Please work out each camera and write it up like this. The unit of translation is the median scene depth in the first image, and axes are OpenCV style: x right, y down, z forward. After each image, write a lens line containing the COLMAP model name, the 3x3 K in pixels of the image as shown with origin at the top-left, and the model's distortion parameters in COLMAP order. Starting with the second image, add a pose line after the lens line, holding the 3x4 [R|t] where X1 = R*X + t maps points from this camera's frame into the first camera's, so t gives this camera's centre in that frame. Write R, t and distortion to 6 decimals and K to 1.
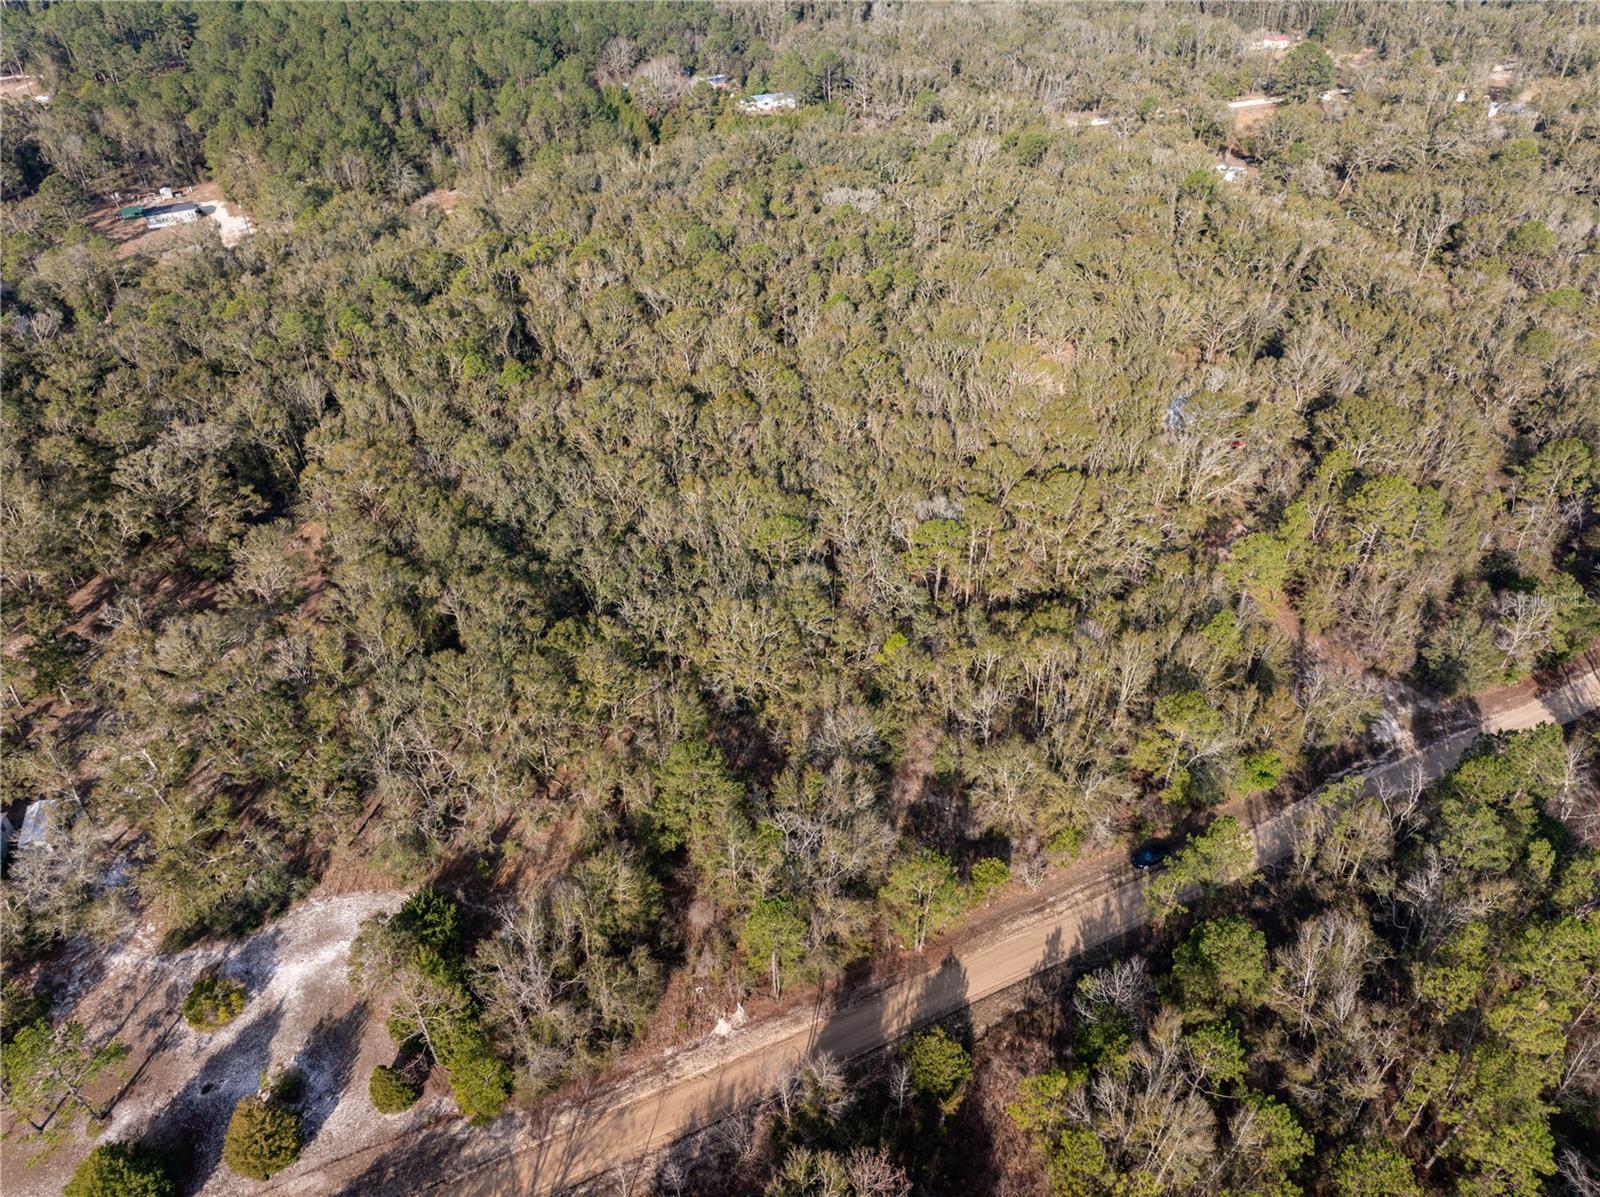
lens RADIAL K [[1129.3, 0, 802.0], [0, 1129.3, 596.3], [0, 0, 1]] dist [-0.068634, 0.043134]
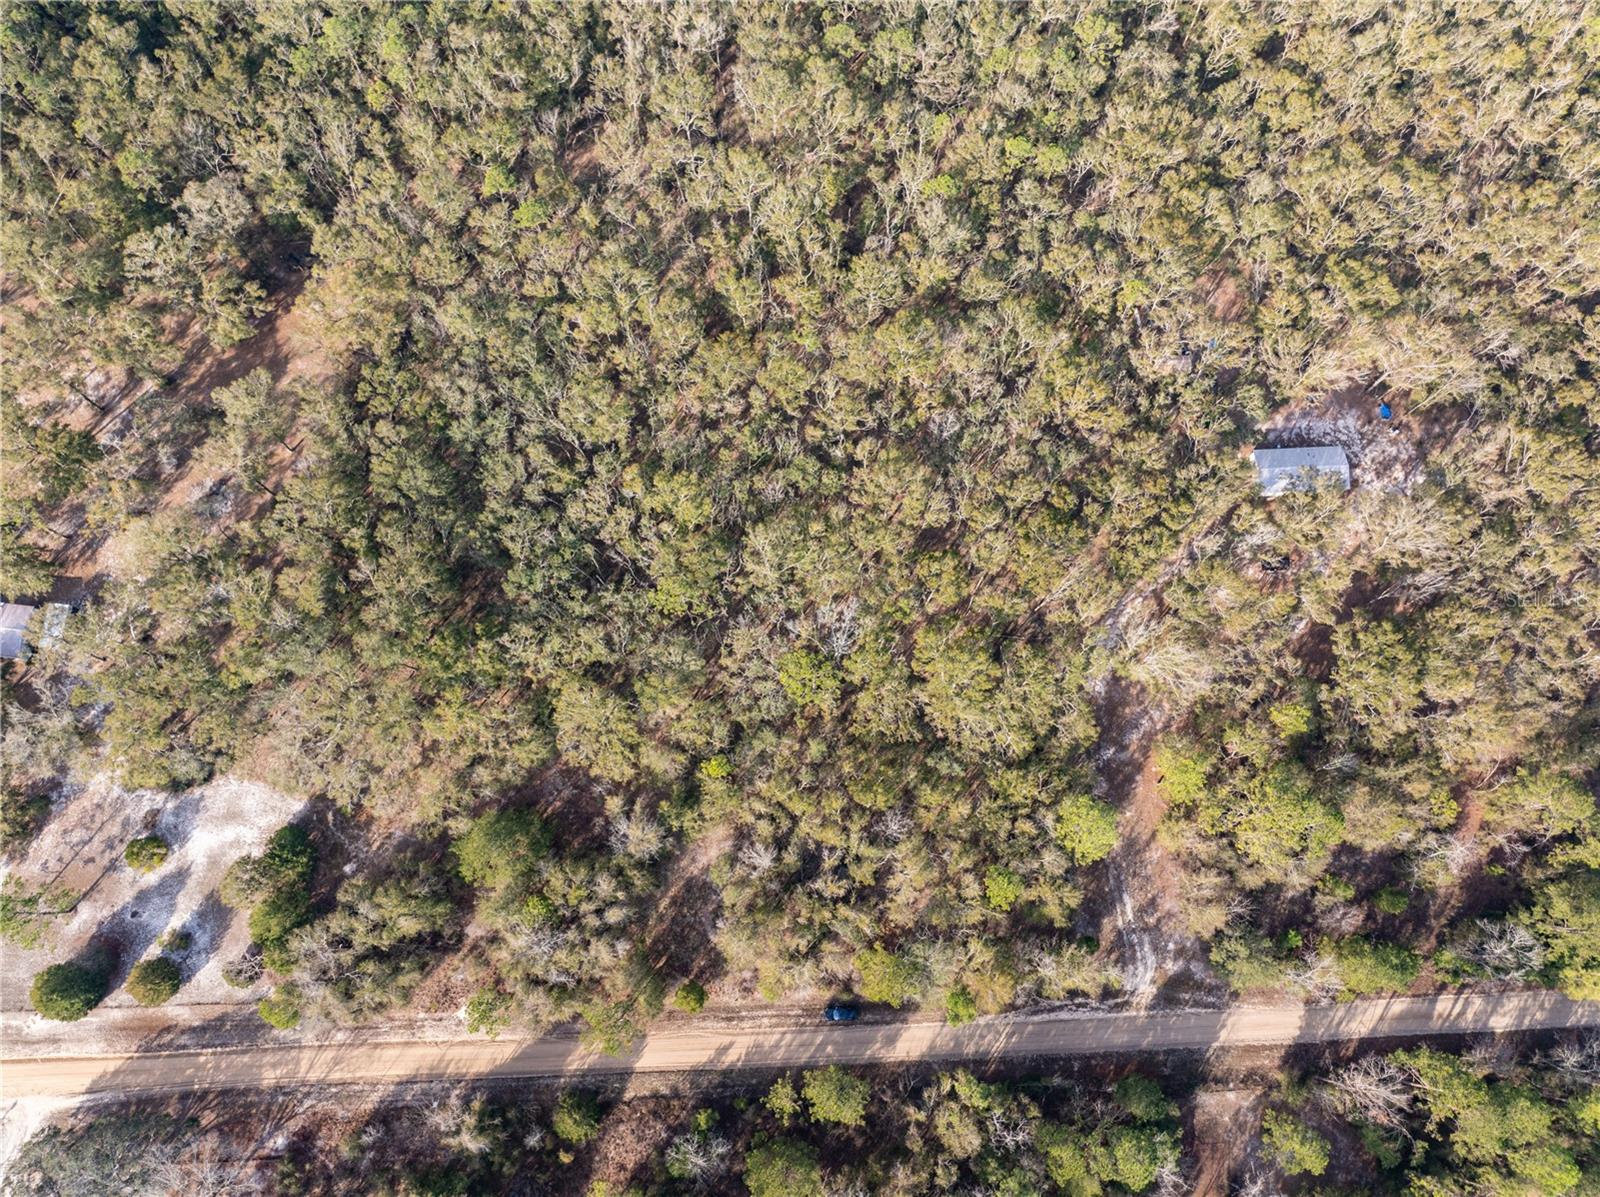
lens RADIAL K [[1129.3, 0, 794.8], [0, 1129.3, 594.6], [0, 0, 1]] dist [-0.068634, 0.043134]
pose [[0.915366, 0.390784, -0.096919, 0.185089], [-0.251127, 0.742306, 0.621222, -0.751866], [0.314707, -0.544306, 0.777618, 0.261751]]
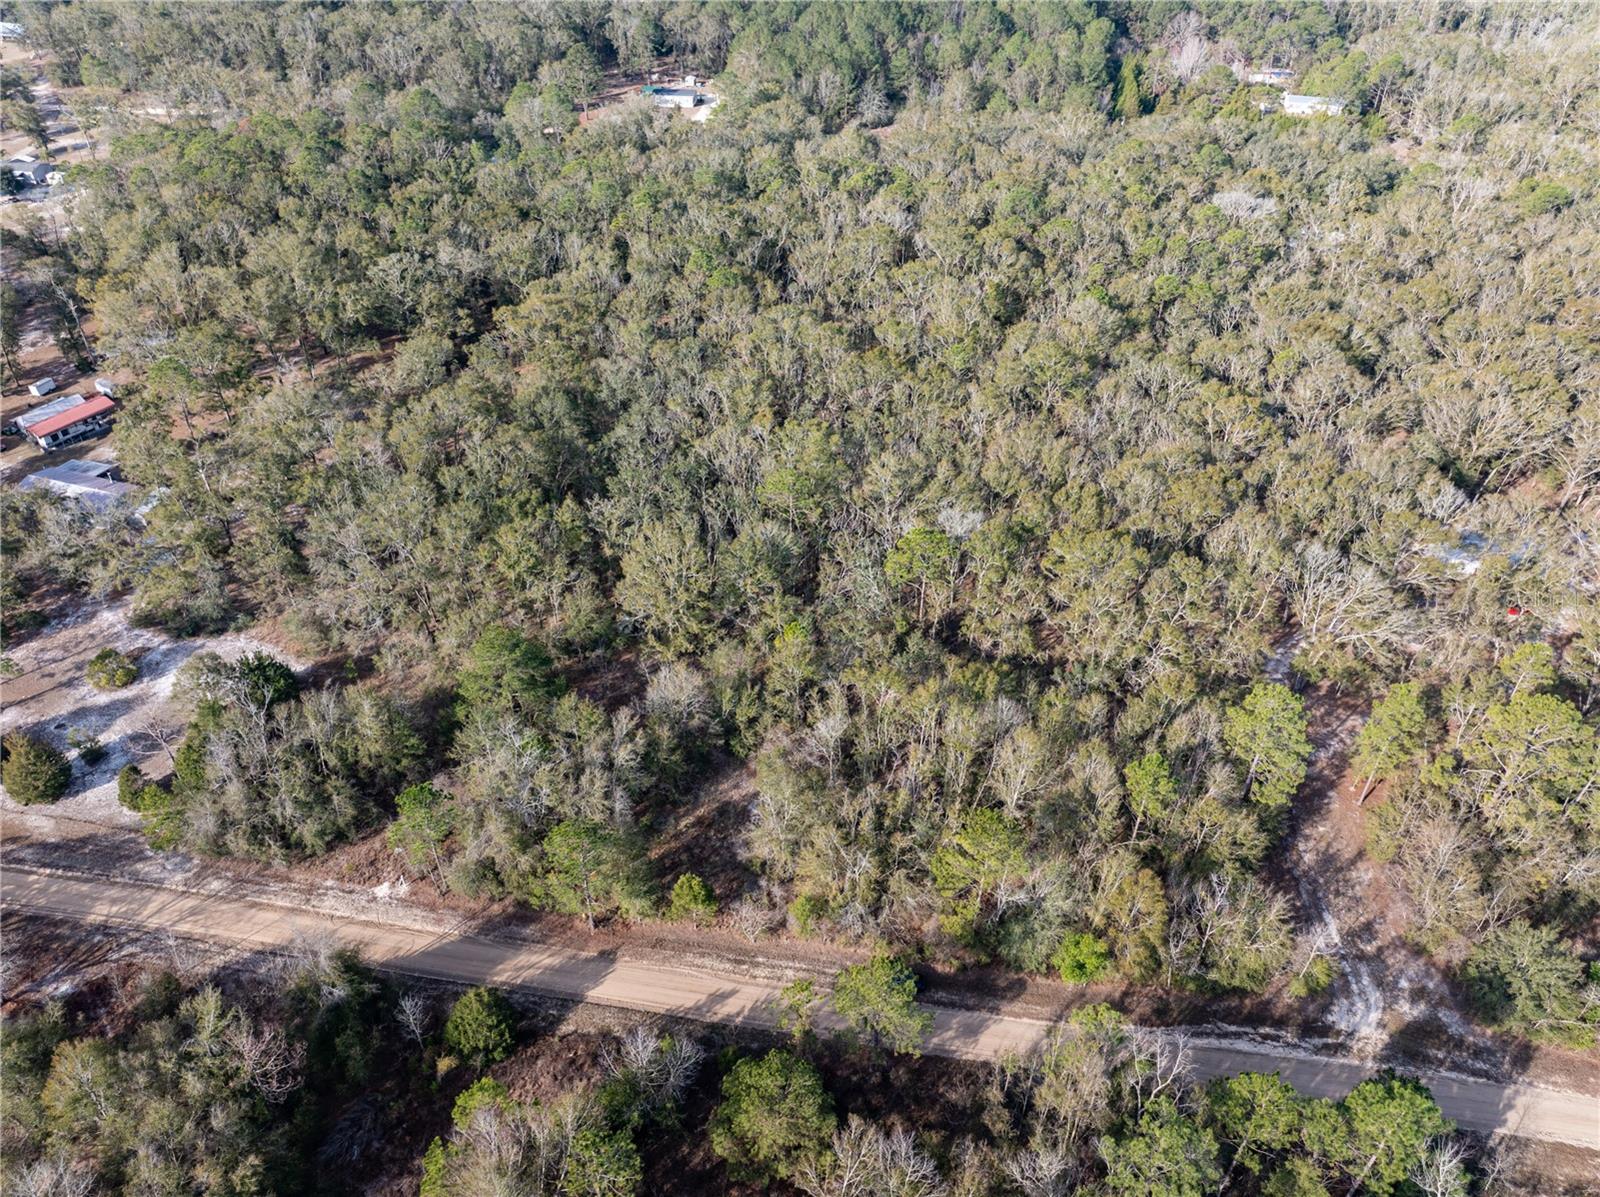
lens RADIAL K [[1129.3, 0, 804.4], [0, 1129.3, 602.0], [0, 0, 1]] dist [-0.068634, 0.043134]
pose [[0.819752, 0.361974, -0.443826, 0.462091], [-0.354702, 0.929313, 0.102786, -0.073094], [0.449659, 0.073166, 0.890198, 0.200093]]
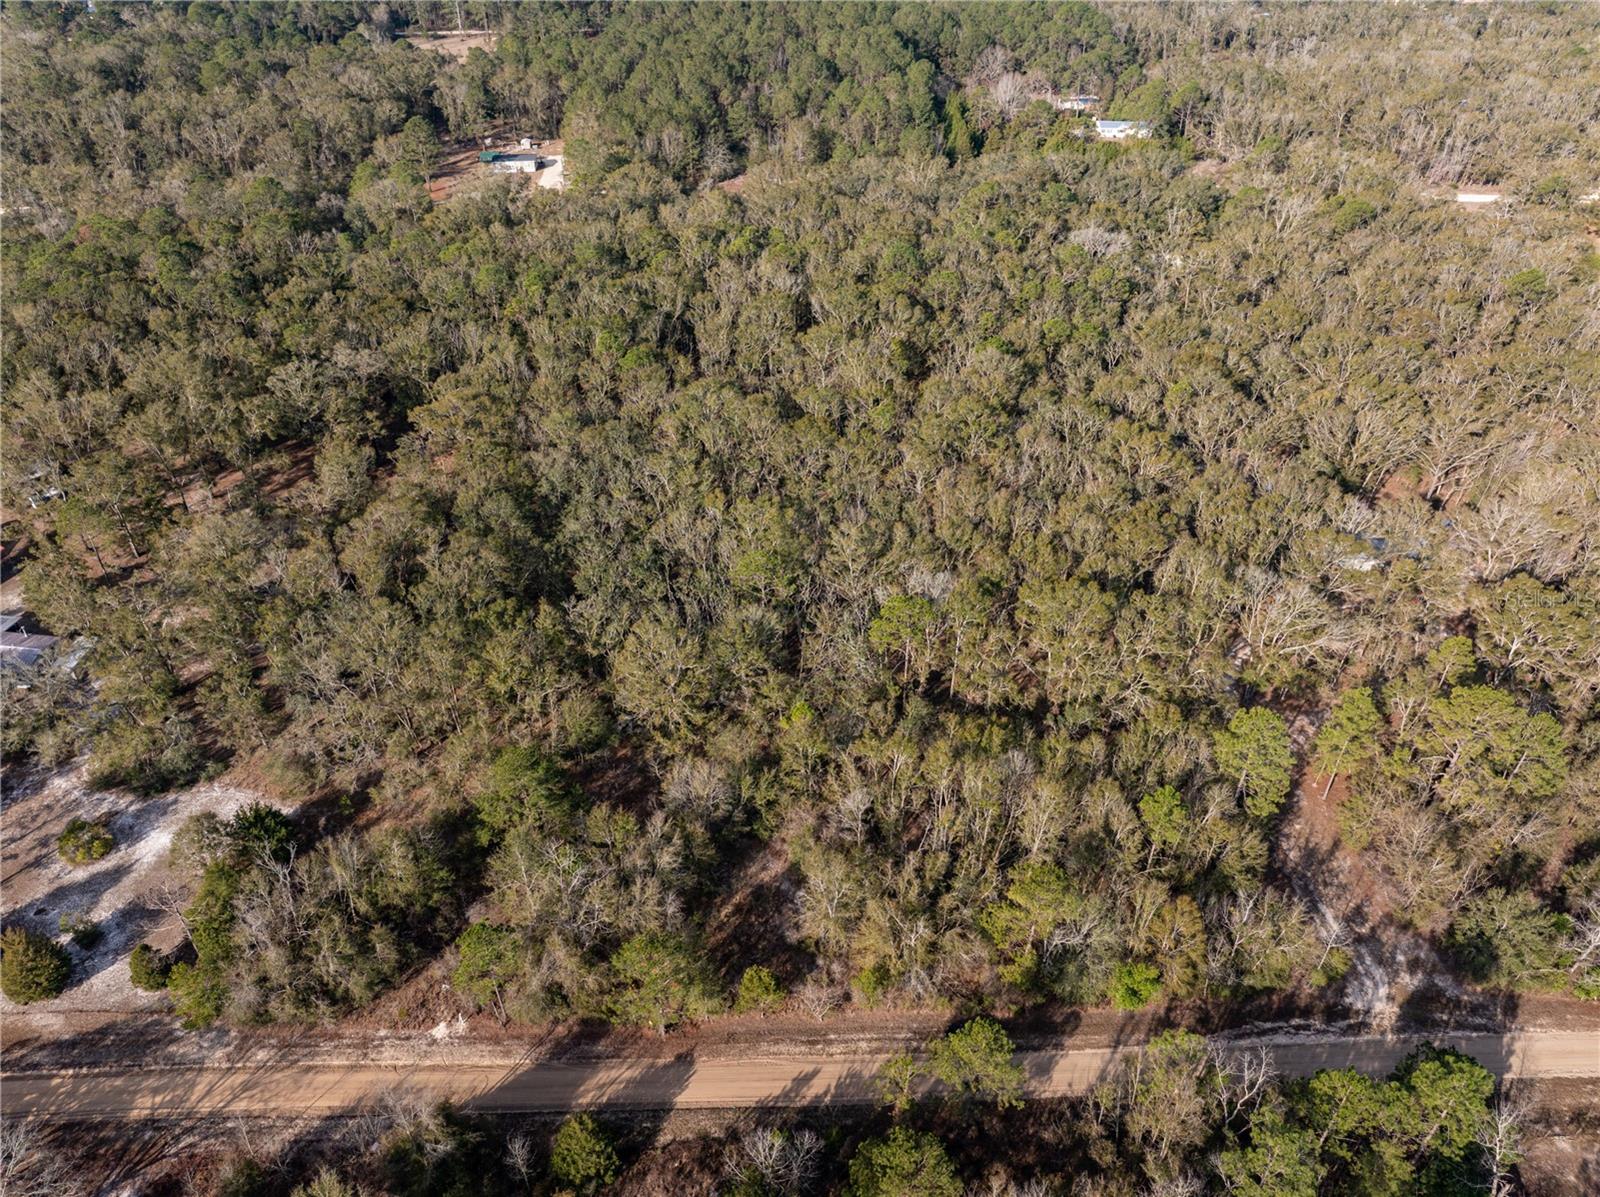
lens RADIAL K [[1129.3, 0, 803.4], [0, 1129.3, 598.5], [0, 0, 1]] dist [-0.068634, 0.043134]
pose [[0.911864, 0.249415, -0.326032, 0.351924], [-0.250055, 0.967377, 0.040678, -0.084495], [0.325541, 0.044433, 0.944483, 0.117571]]
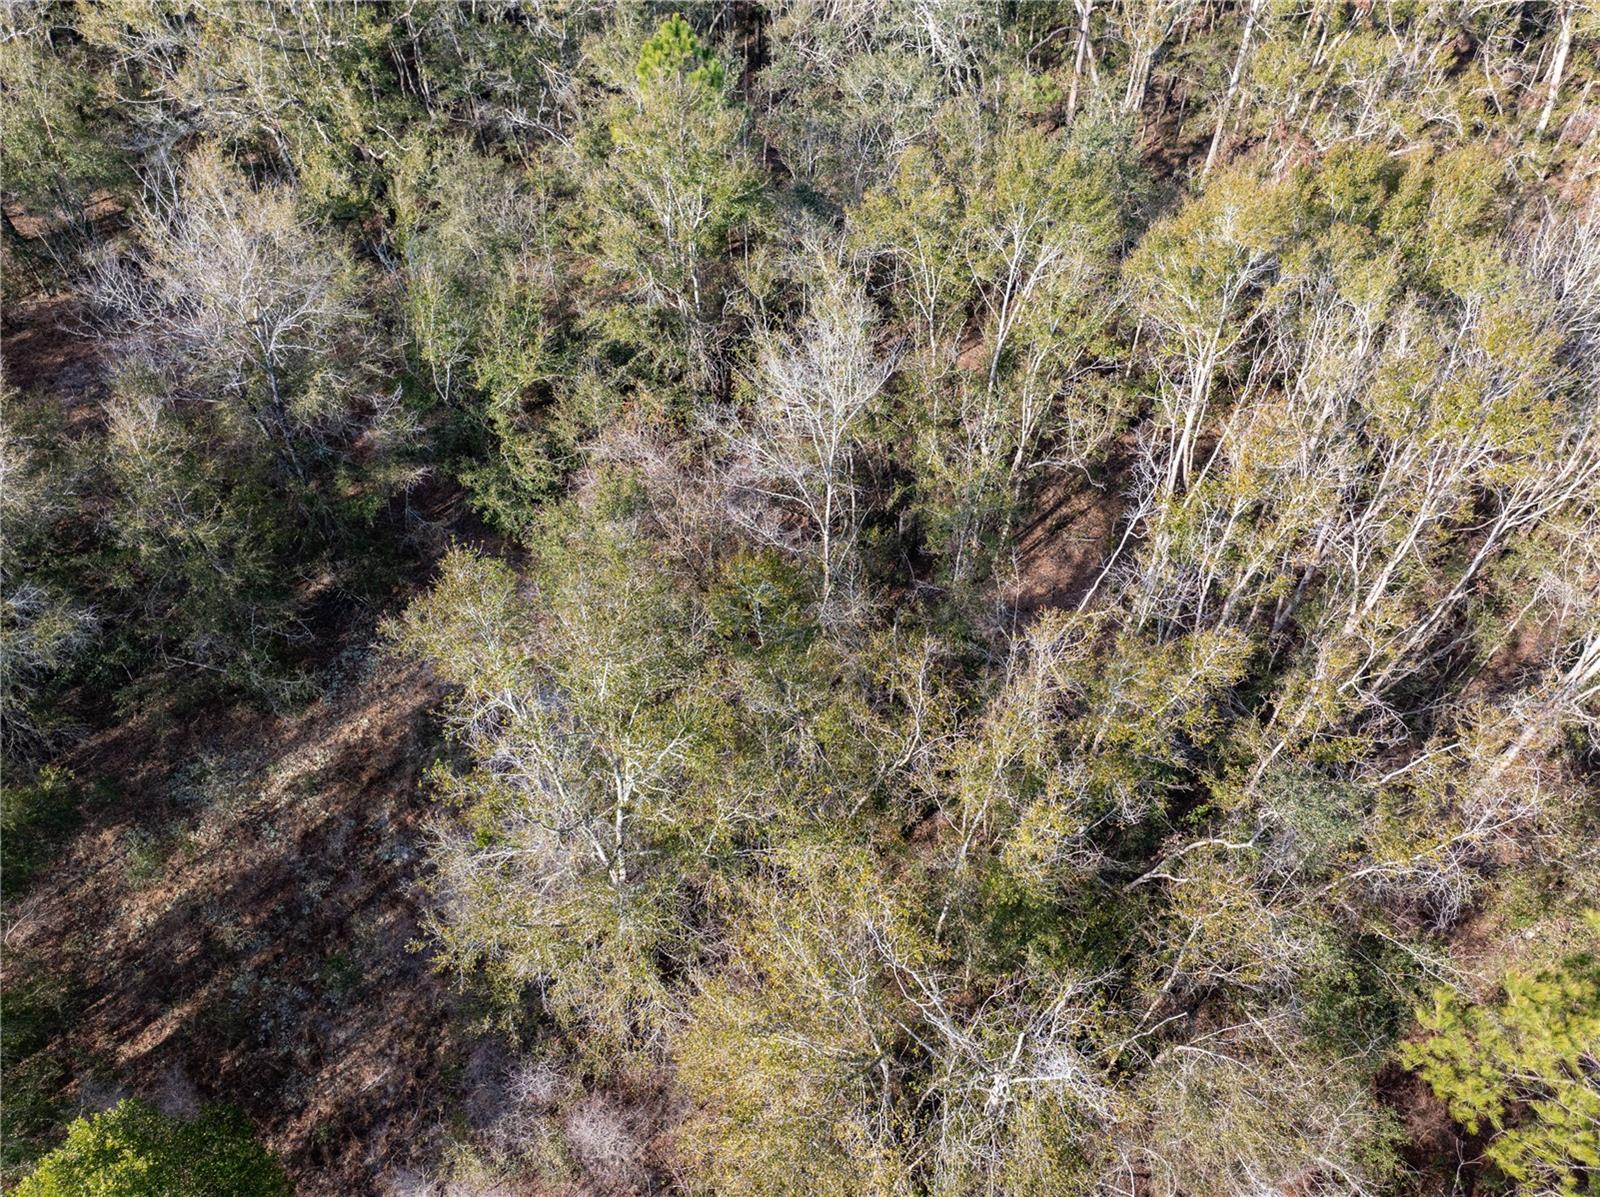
lens RADIAL K [[1129.3, 0, 794.0], [0, 1129.3, 604.5], [0, 0, 1]] dist [-0.068634, 0.043134]
pose [[0.841523, 0.400489, -0.362558, 0.230821], [-0.328816, 0.912211, 0.244442, 0.077495], [0.428626, -0.086489, 0.899333, 0.760293]]
